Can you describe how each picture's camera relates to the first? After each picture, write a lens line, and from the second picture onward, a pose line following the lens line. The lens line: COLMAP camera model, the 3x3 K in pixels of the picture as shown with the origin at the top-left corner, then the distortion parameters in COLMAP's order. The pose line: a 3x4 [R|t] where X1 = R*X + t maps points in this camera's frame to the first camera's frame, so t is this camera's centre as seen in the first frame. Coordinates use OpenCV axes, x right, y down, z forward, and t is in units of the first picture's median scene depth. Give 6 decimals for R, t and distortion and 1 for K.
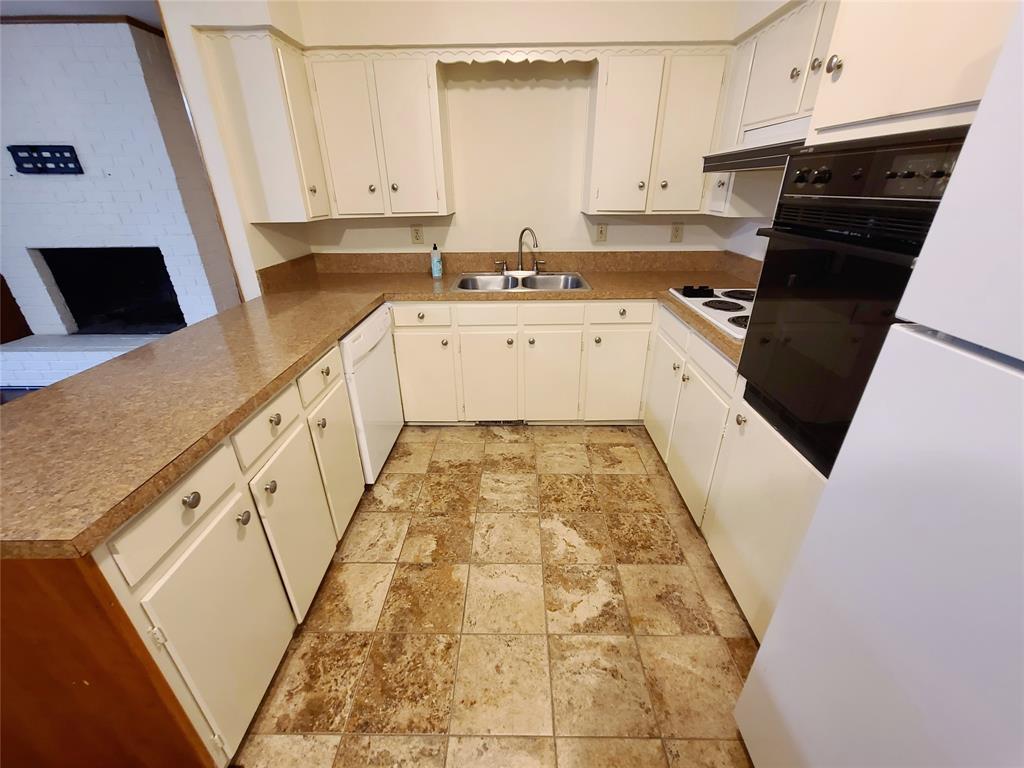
lens RADIAL K [[419.0, 0, 512.3], [0, 419.0, 380.6], [0, 0, 1]] dist [-0.000098, 0.000991]
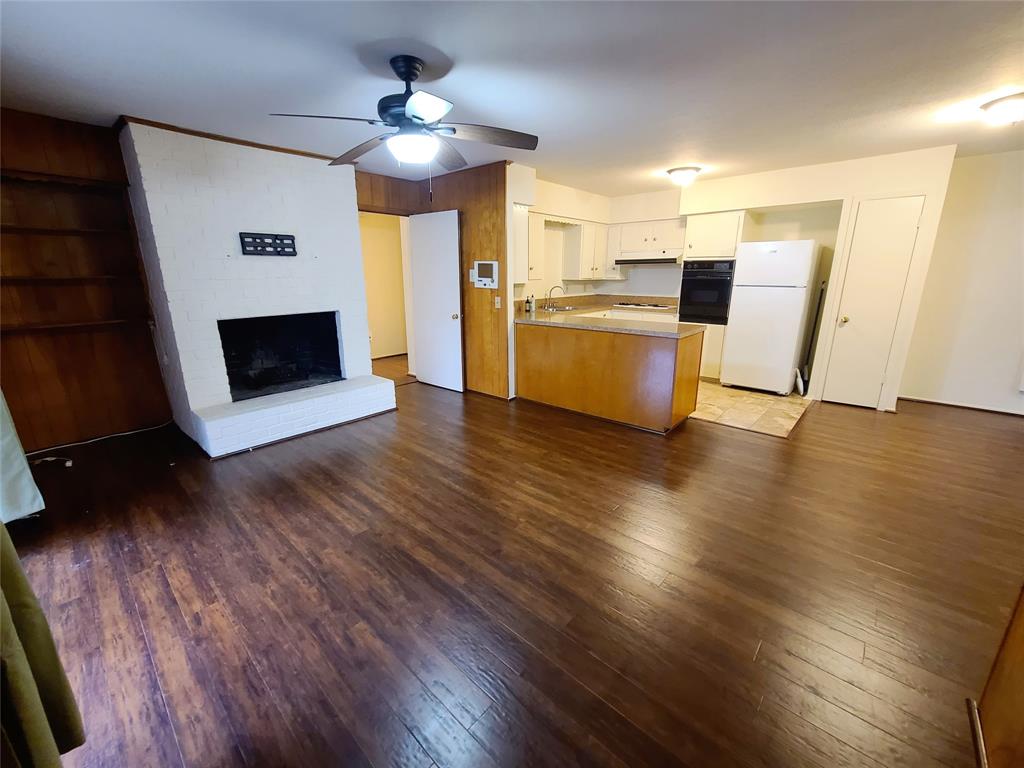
lens RADIAL K [[419.0, 0, 510.9], [0, 419.0, 385.2], [0, 0, 1]] dist [-0.000098, 0.000991]
pose [[0.661436, -0.191754, 0.725074, -2.012057], [0.313754, 0.948849, -0.035283, 0.148665], [-0.681220, 0.250833, 0.687766, -0.253118]]
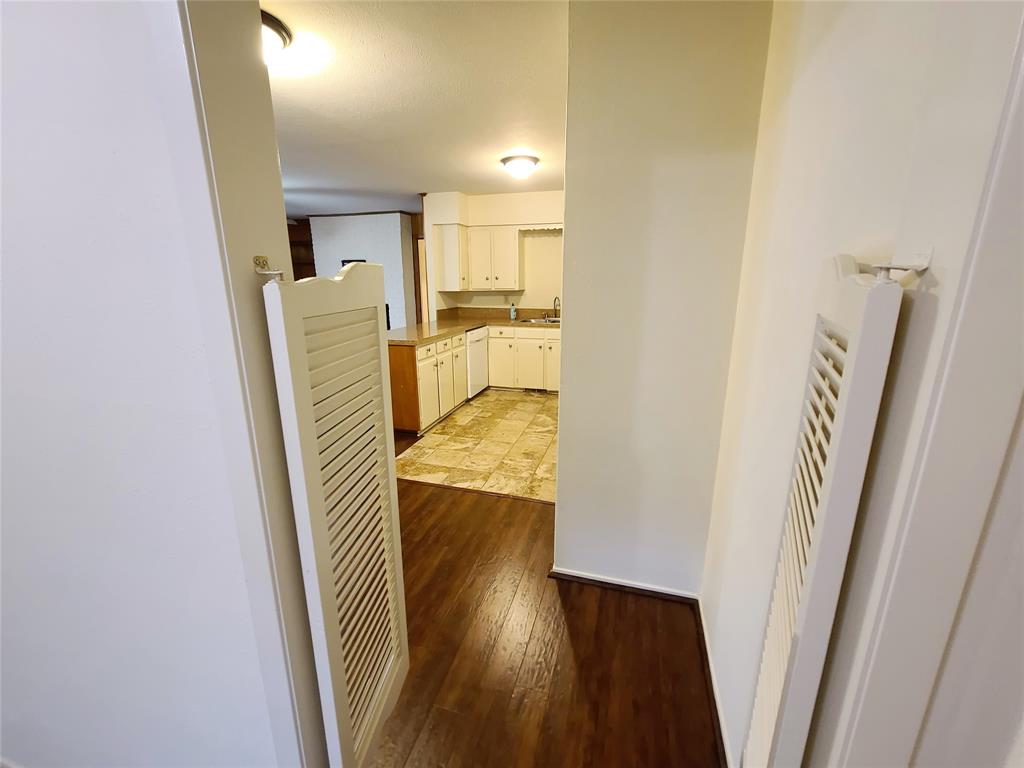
lens RADIAL K [[419.0, 0, 511.8], [0, 419.0, 382.6], [0, 0, 1]] dist [-0.000098, 0.000991]
pose [[0.963044, 0.071837, -0.259587, 0.426514], [-0.119537, 0.977655, -0.172919, 0.475583], [0.241365, 0.197559, 0.950112, -1.023801]]
